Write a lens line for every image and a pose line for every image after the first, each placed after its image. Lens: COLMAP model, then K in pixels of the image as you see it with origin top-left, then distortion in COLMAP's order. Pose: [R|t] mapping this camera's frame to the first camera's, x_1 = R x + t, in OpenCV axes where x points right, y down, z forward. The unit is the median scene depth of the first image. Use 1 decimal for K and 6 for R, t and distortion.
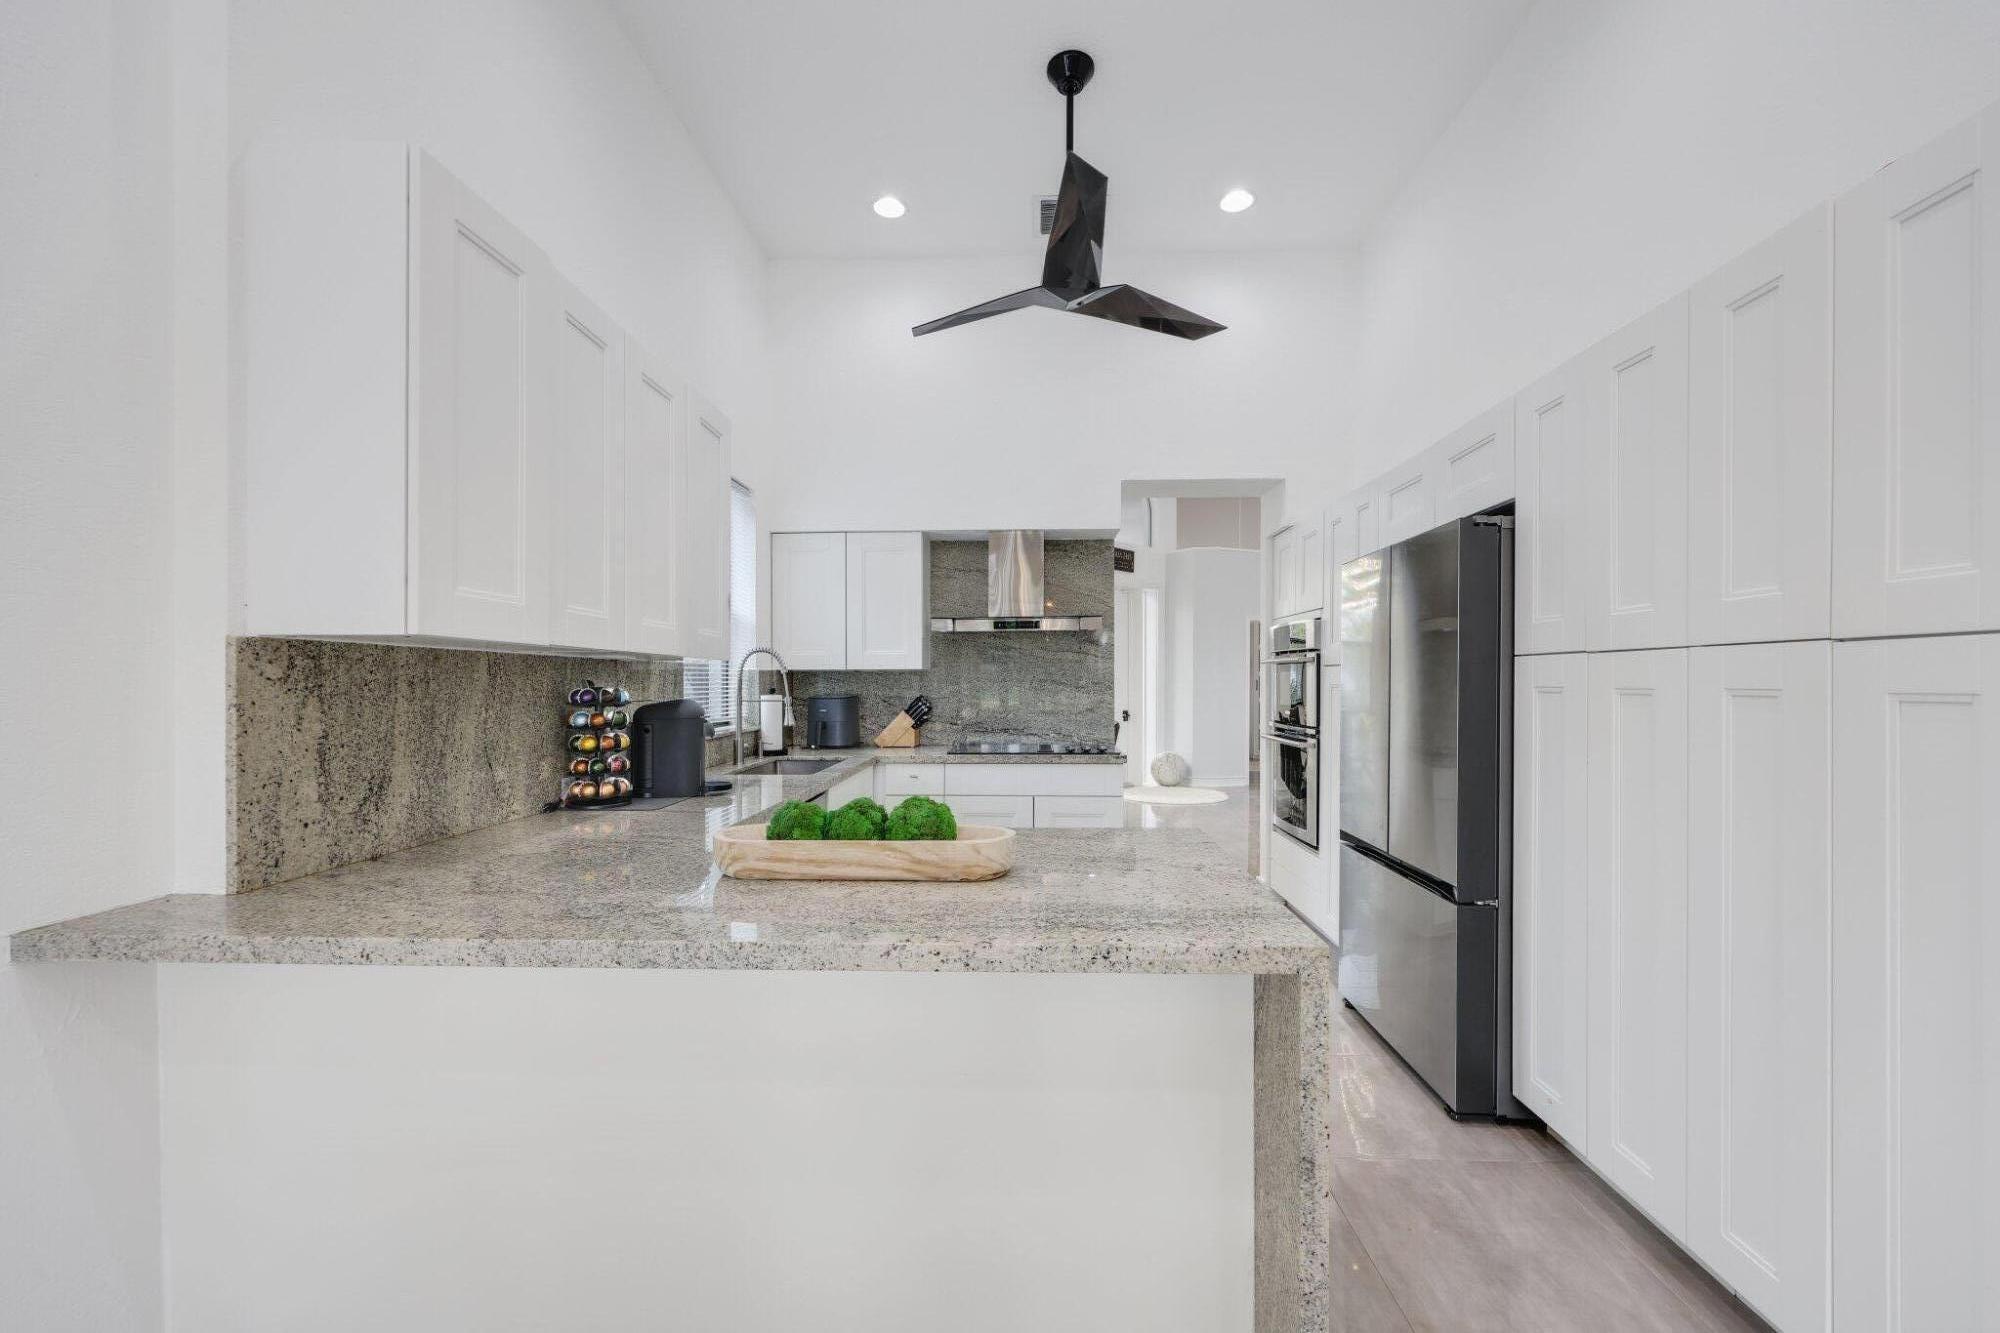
lens RADIAL K [[803.4, 0, 1030.4], [0, 803.4, 687.1], [0, 0, 1]] dist [-0.000531, -0.000303]
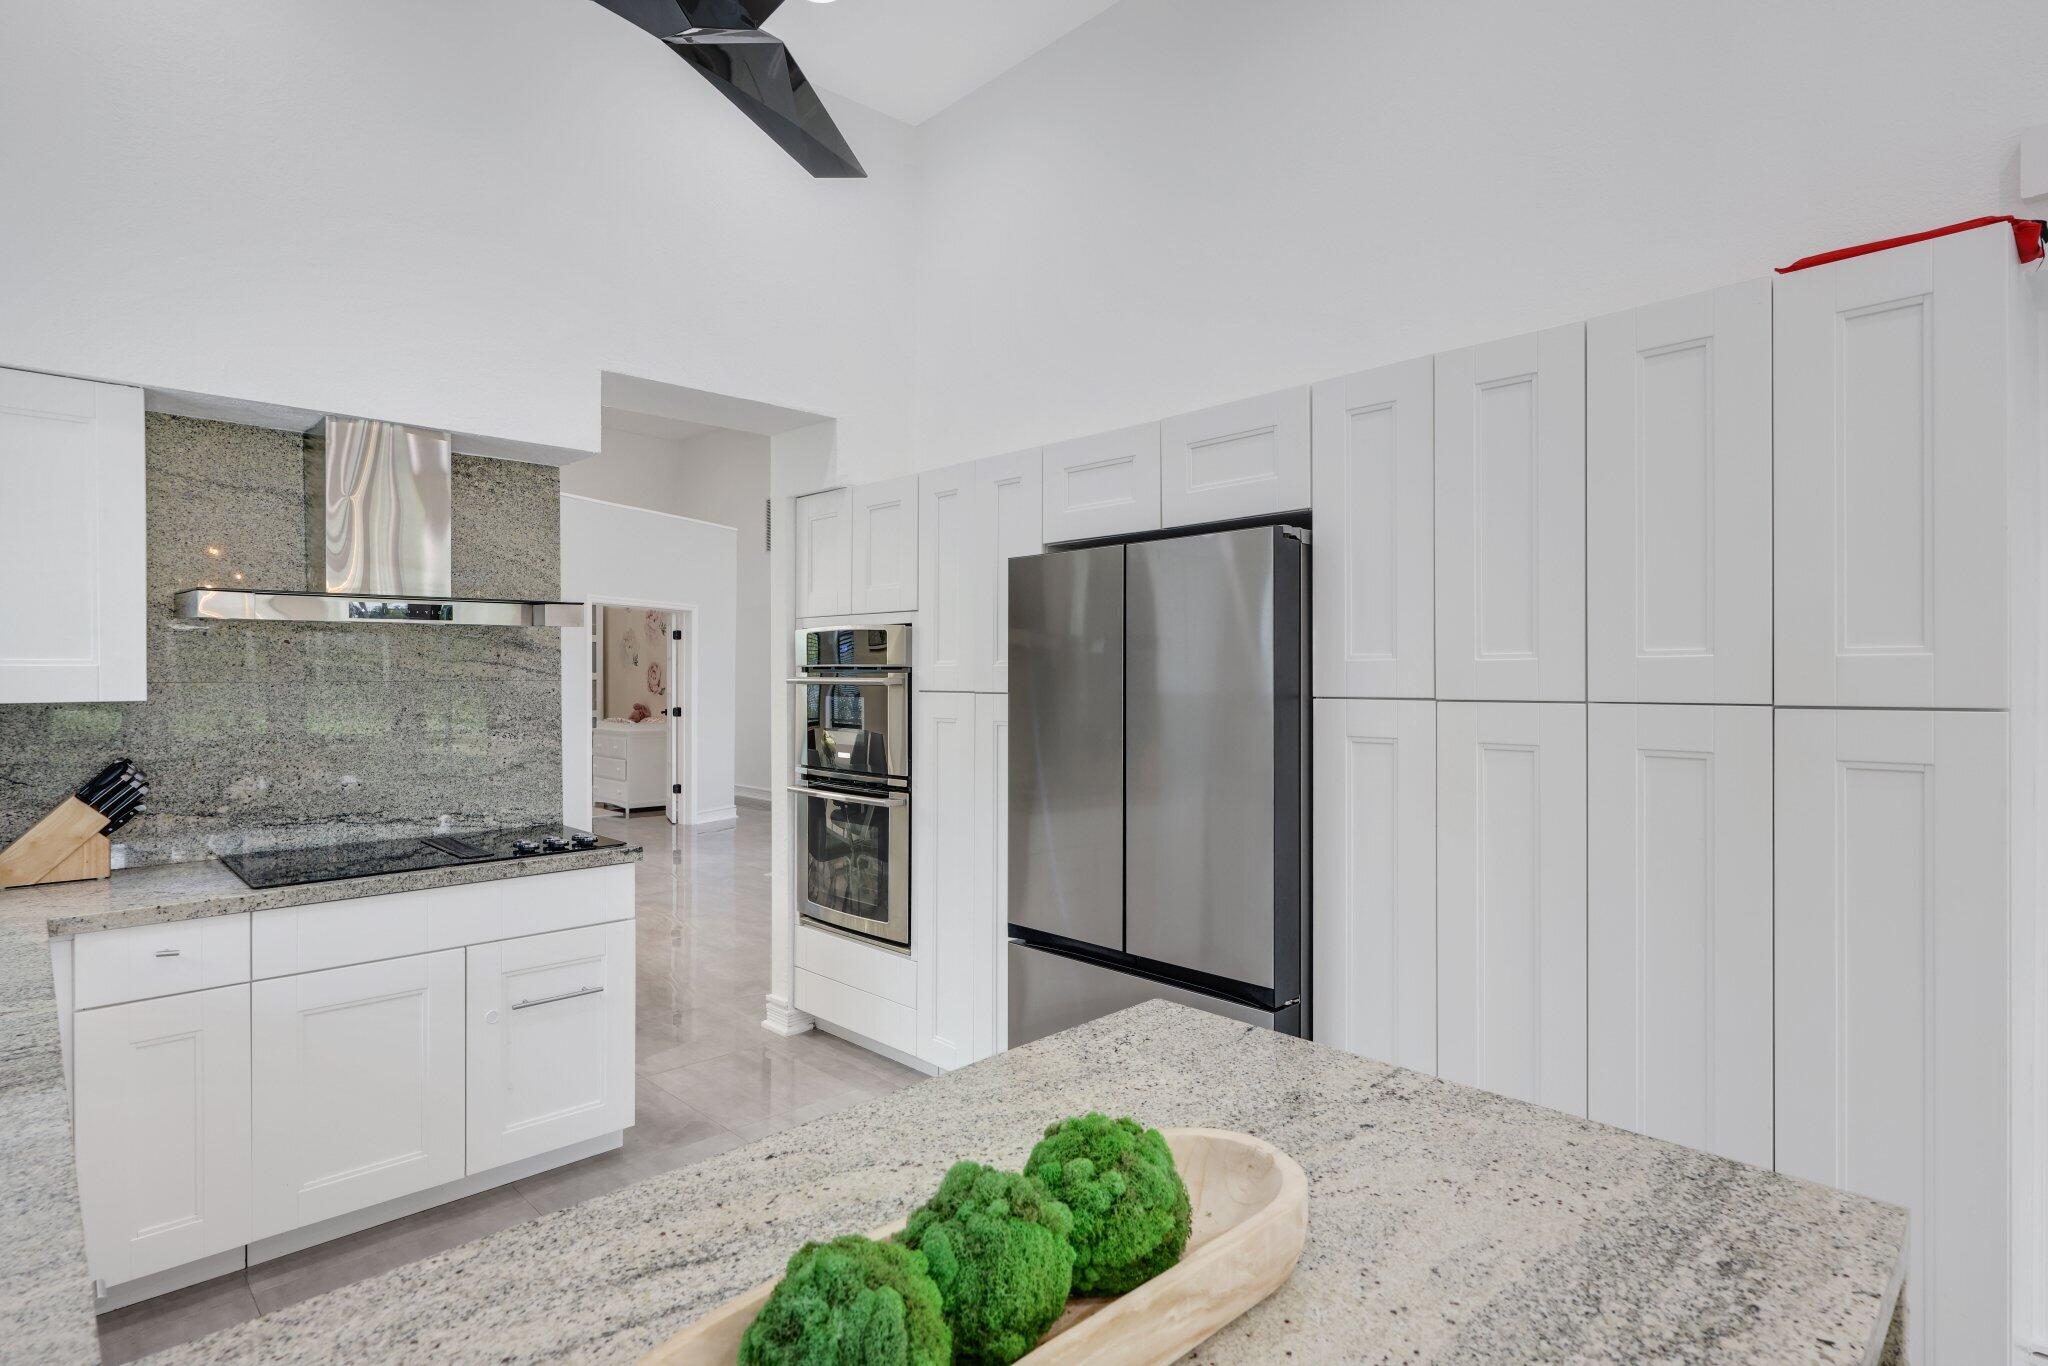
lens RADIAL K [[1030.5, 0, 1041.2], [0, 1030.5, 682.8], [0, 0, 1]] dist [0.003025, -0.001764]
pose [[0.695972, -0.003005, 0.718063, -0.358969], [0.003285, 0.999994, 0.001002, -0.055922], [-0.718062, 0.001661, 0.695977, 0.453074]]
